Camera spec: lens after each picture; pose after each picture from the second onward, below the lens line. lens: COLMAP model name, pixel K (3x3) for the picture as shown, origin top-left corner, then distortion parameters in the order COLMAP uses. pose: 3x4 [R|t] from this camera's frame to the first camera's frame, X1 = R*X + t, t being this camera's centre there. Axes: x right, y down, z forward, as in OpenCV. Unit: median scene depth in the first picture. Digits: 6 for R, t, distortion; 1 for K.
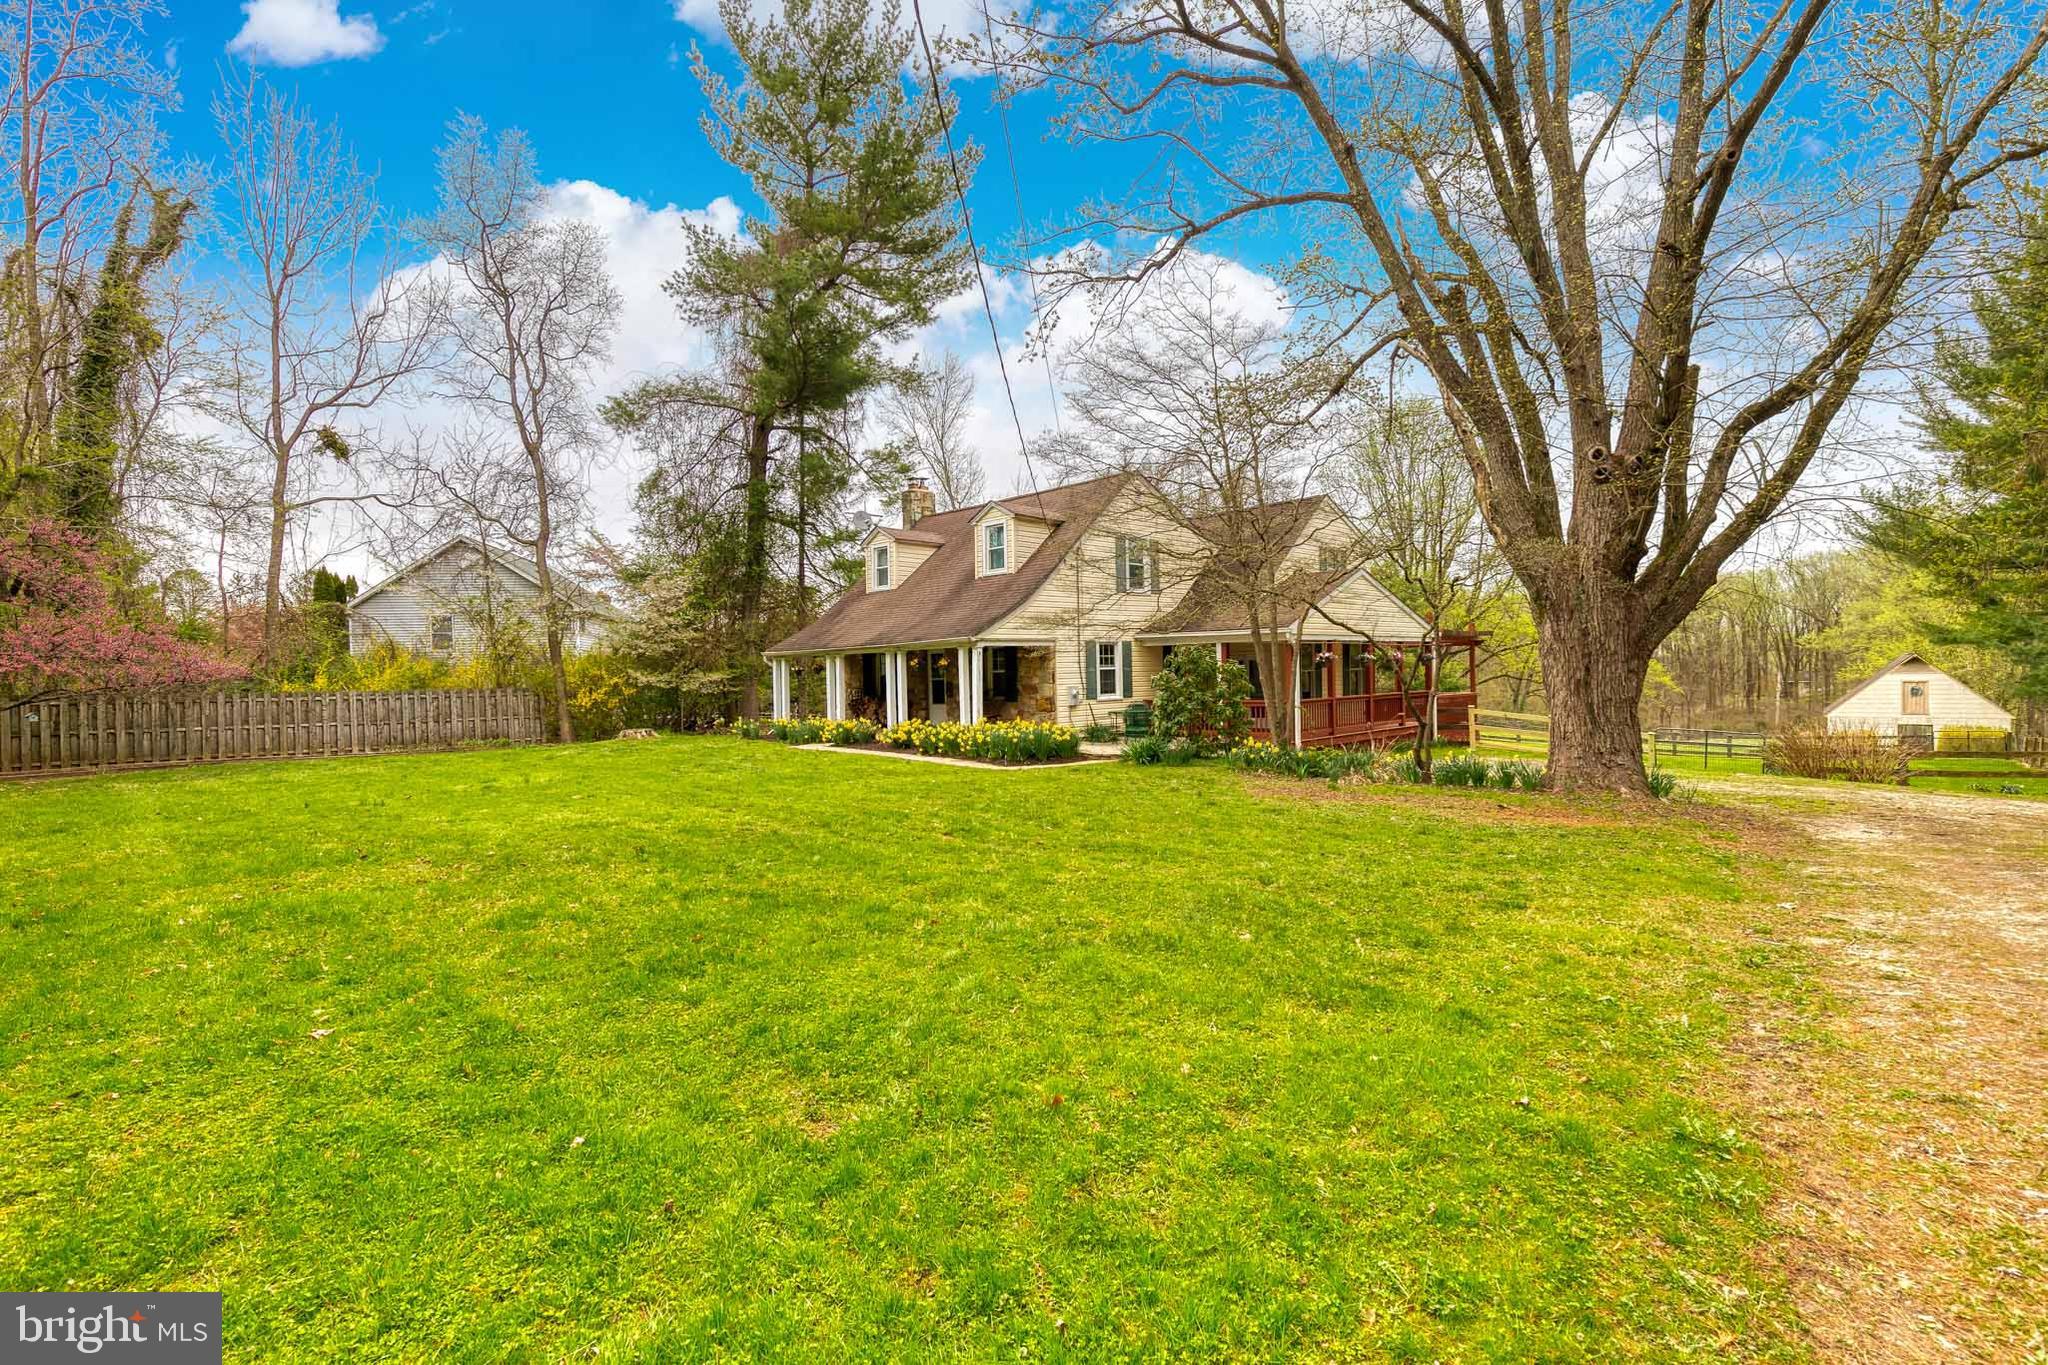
lens RADIAL K [[926.9, 0, 1033.8], [0, 926.9, 686.5], [0, 0, 1]] dist [0.002813, -0.000091]
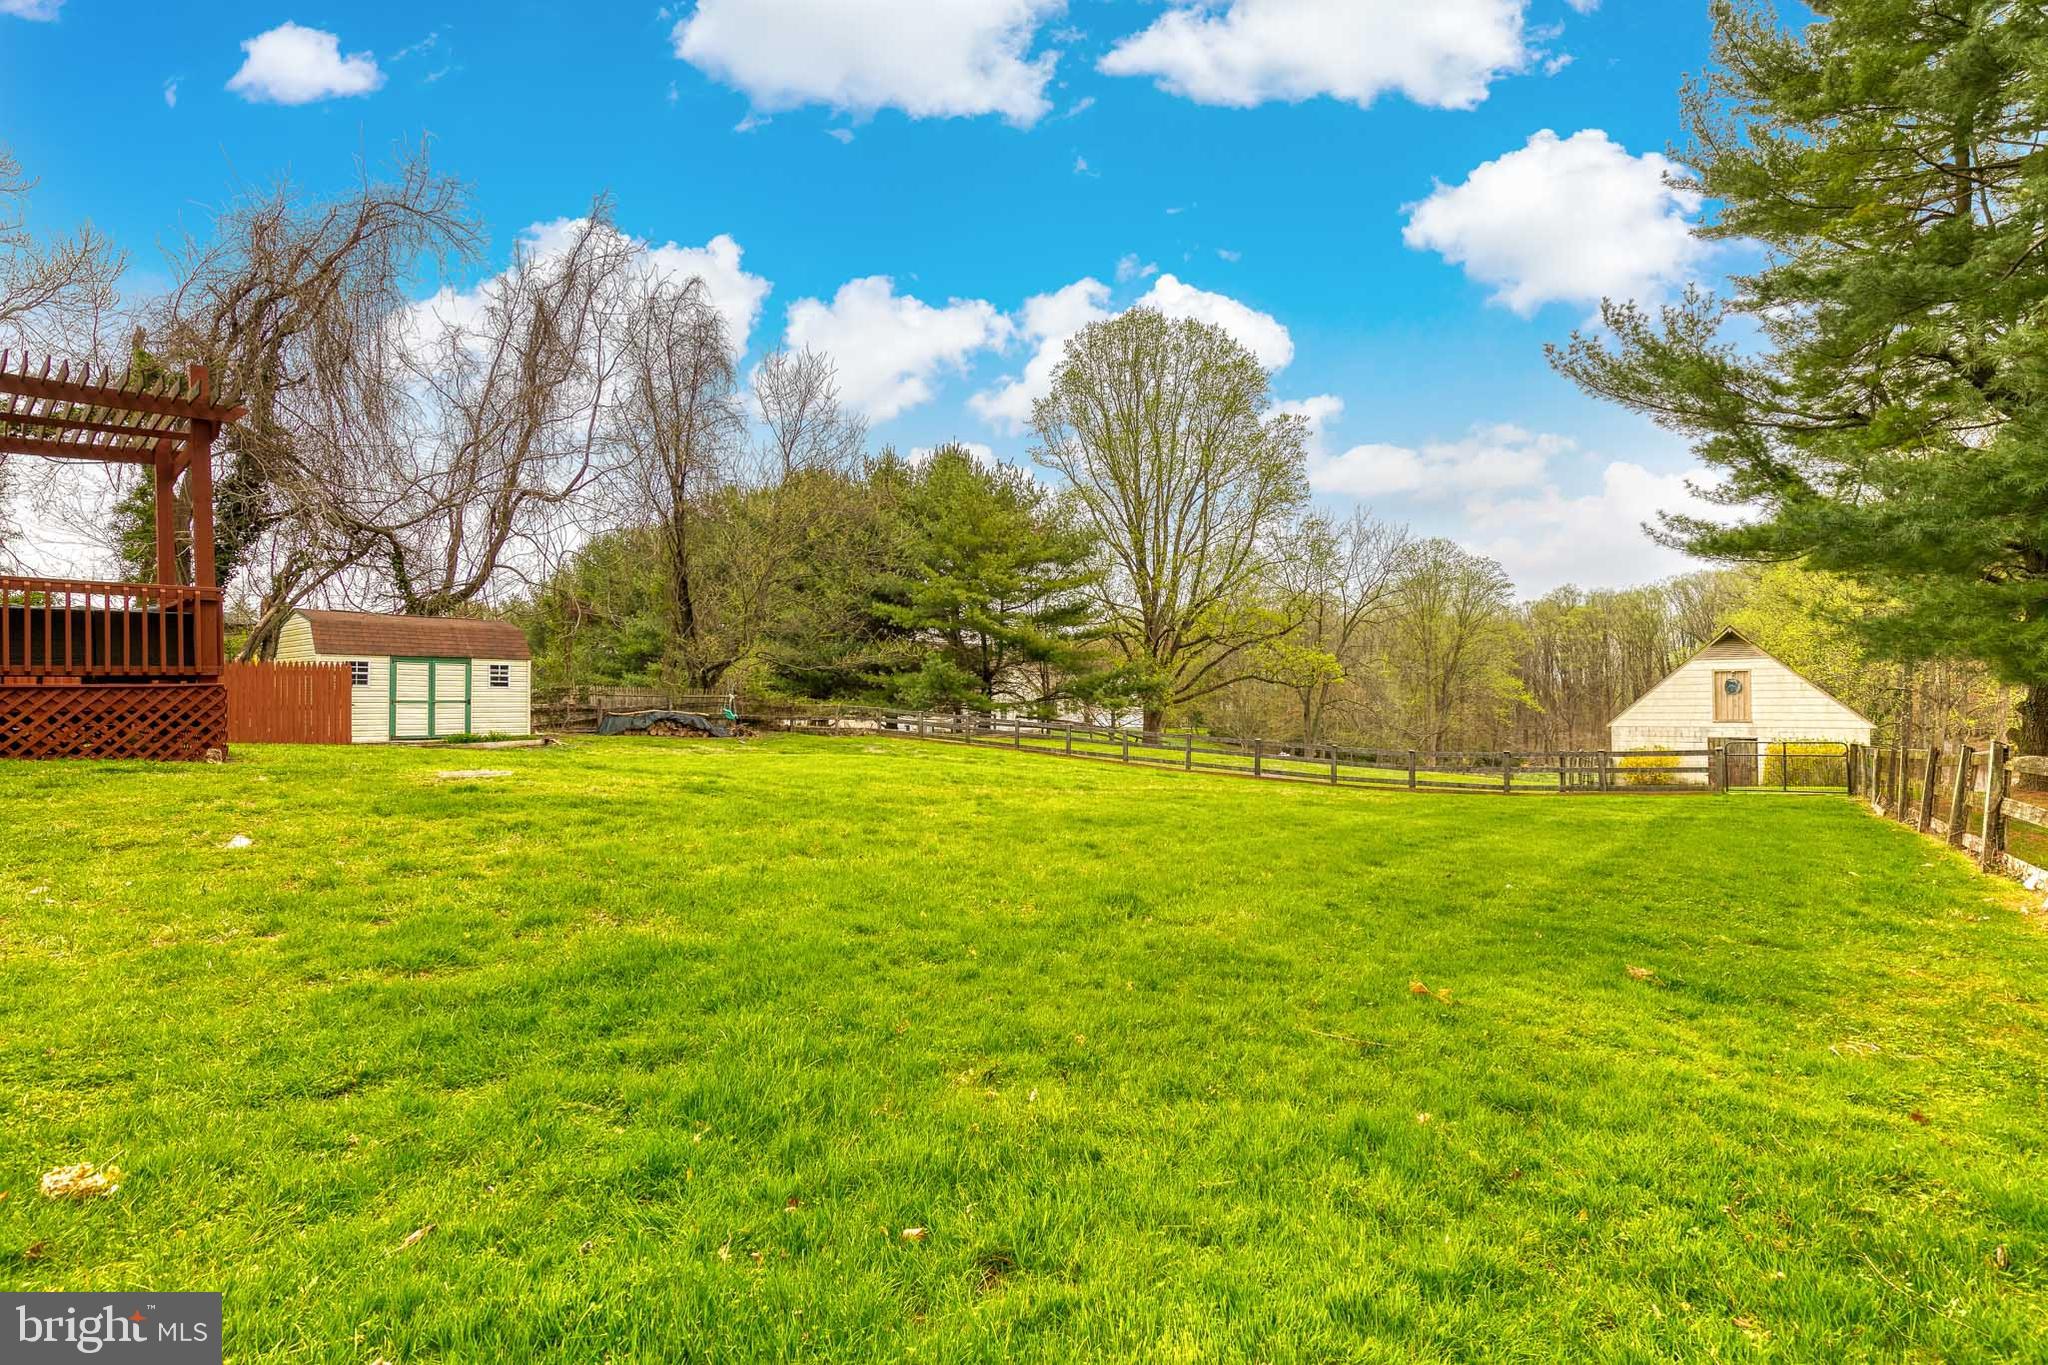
lens RADIAL K [[926.9, 0, 1033.8], [0, 926.9, 686.5], [0, 0, 1]] dist [0.002813, -0.000091]
pose [[0.998261, 0.008498, 0.058330, 0.830970], [-0.006746, 0.999522, -0.030170, 0.054306], [-0.058558, 0.029724, 0.997841, 0.749722]]
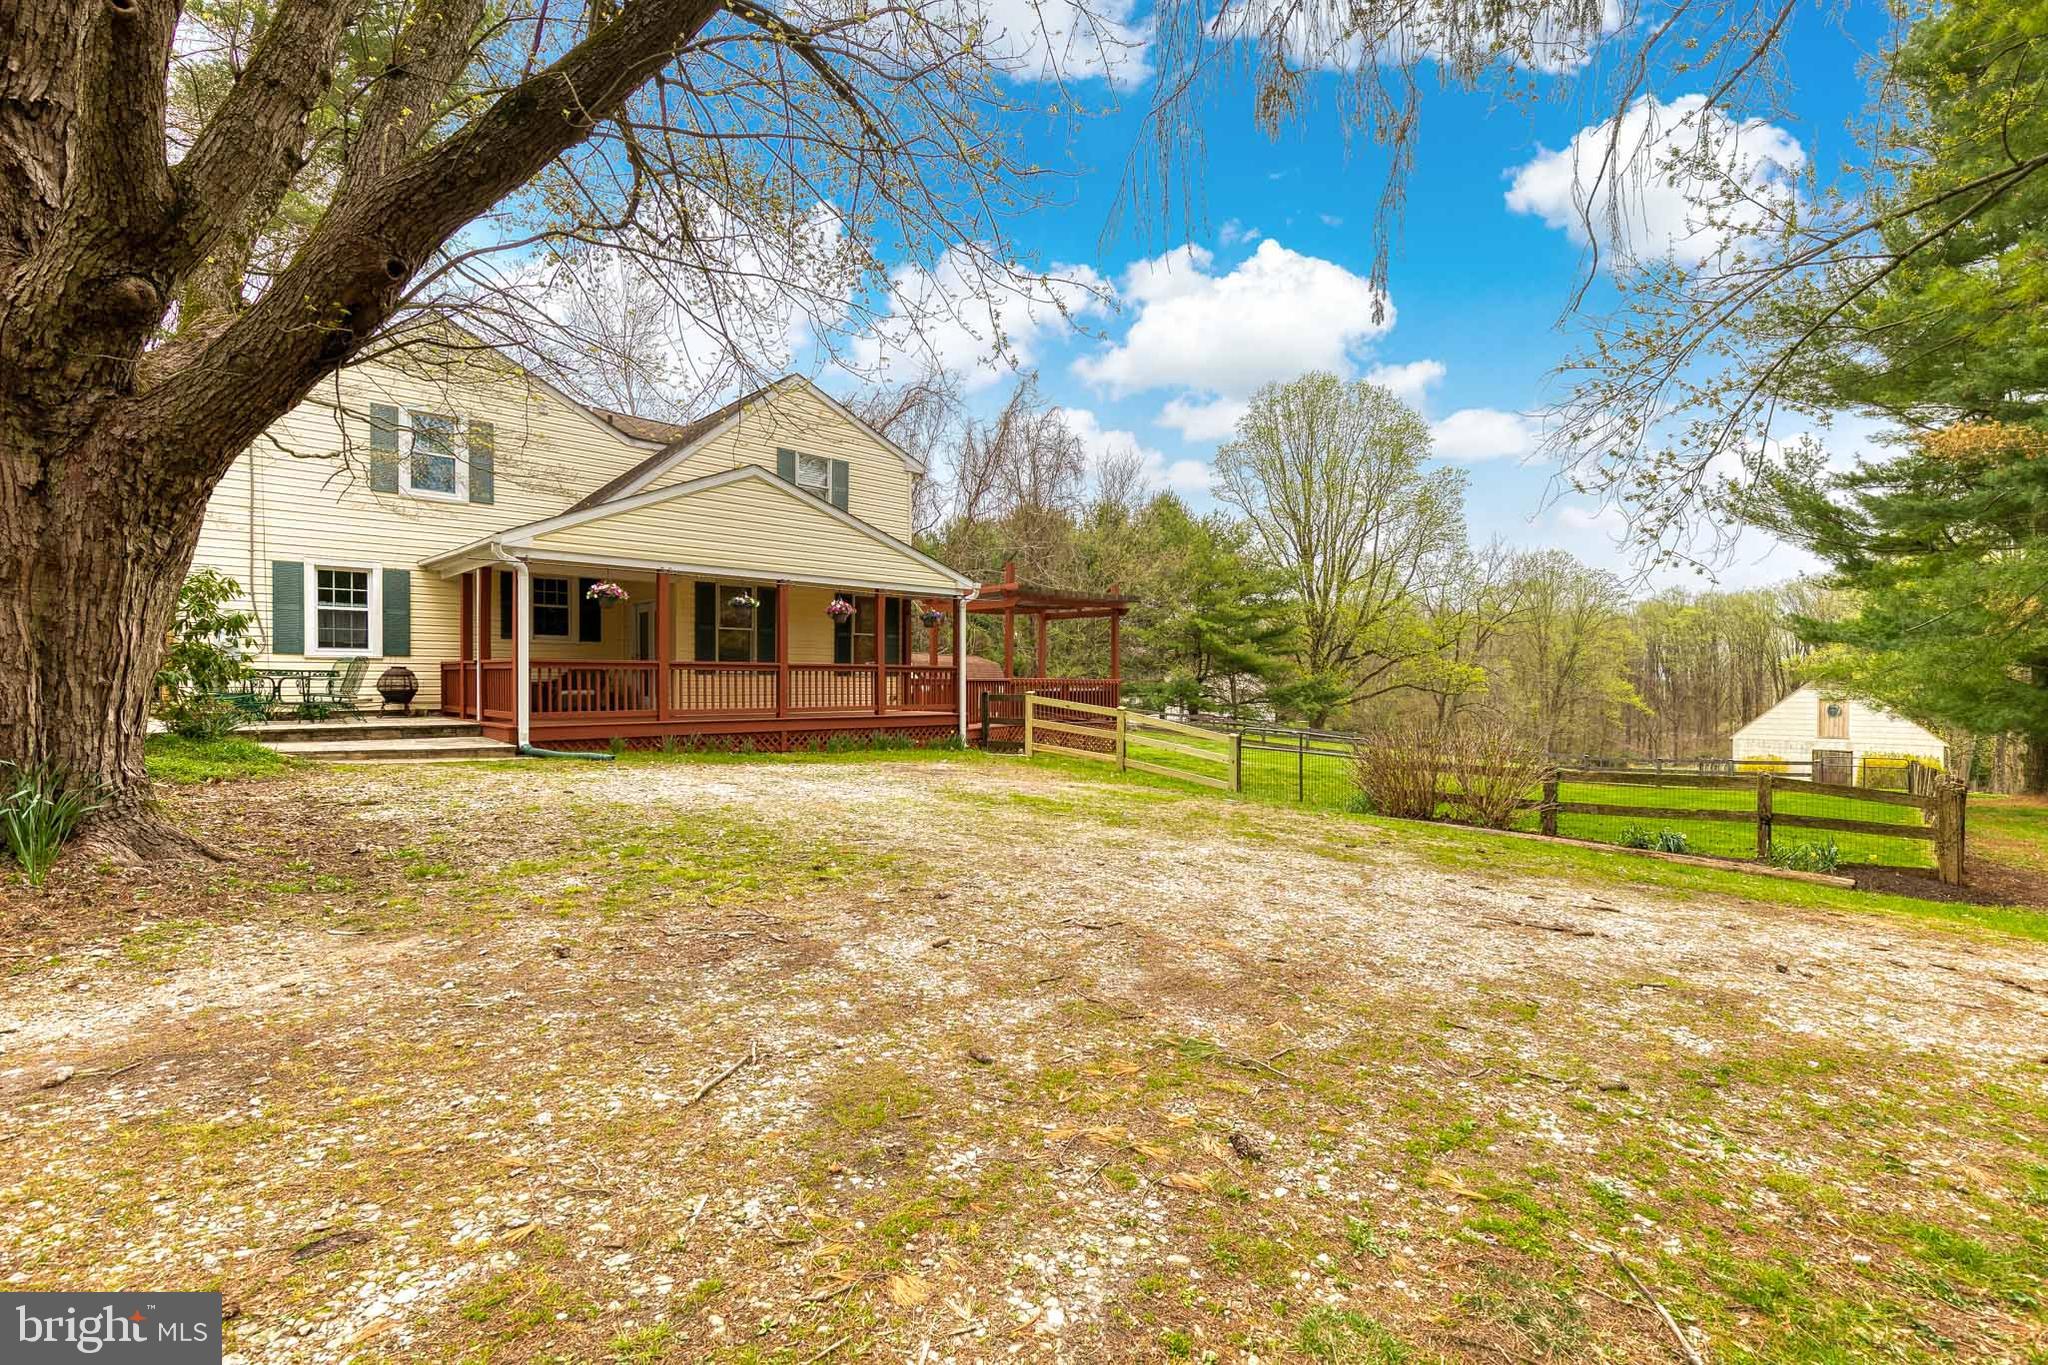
lens RADIAL K [[926.9, 0, 1033.8], [0, 926.9, 686.5], [0, 0, 1]] dist [0.002813, -0.000091]
pose [[0.999472, 0.027273, -0.017676, 0.490746], [-0.027476, 0.999557, -0.011402, 0.024768], [0.017357, 0.011882, 0.999779, 0.314742]]
